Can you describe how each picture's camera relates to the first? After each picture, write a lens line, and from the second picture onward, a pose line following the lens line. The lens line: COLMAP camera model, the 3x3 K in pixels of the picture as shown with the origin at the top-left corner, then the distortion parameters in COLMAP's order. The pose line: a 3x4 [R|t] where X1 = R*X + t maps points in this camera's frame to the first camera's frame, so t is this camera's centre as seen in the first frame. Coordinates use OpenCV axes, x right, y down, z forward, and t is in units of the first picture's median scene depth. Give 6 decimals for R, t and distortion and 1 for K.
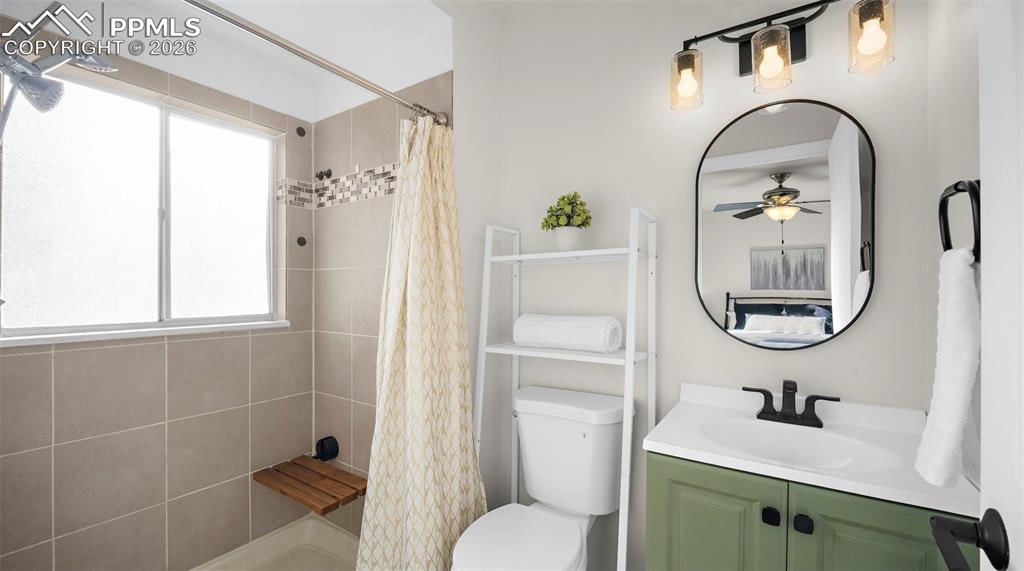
lens RADIAL K [[430.0, 0, 502.4], [0, 430.0, 287.6], [0, 0, 1]] dist [-0.003049, -0.000587]
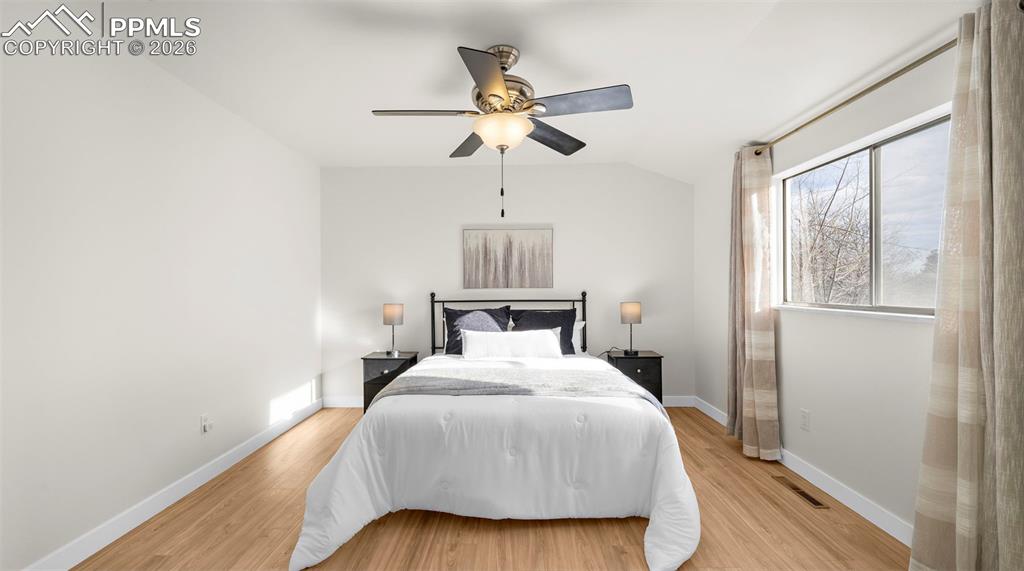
lens RADIAL K [[422.8, 0, 498.2], [0, 422.8, 289.5], [0, 0, 1]] dist [-0.017078, -0.000359]
pose [[0.834163, -0.000855, 0.551517, 0.280396], [0.007496, 0.999924, -0.009788, 0.014963], [-0.551467, 0.012299, 0.834106, 0.450447]]
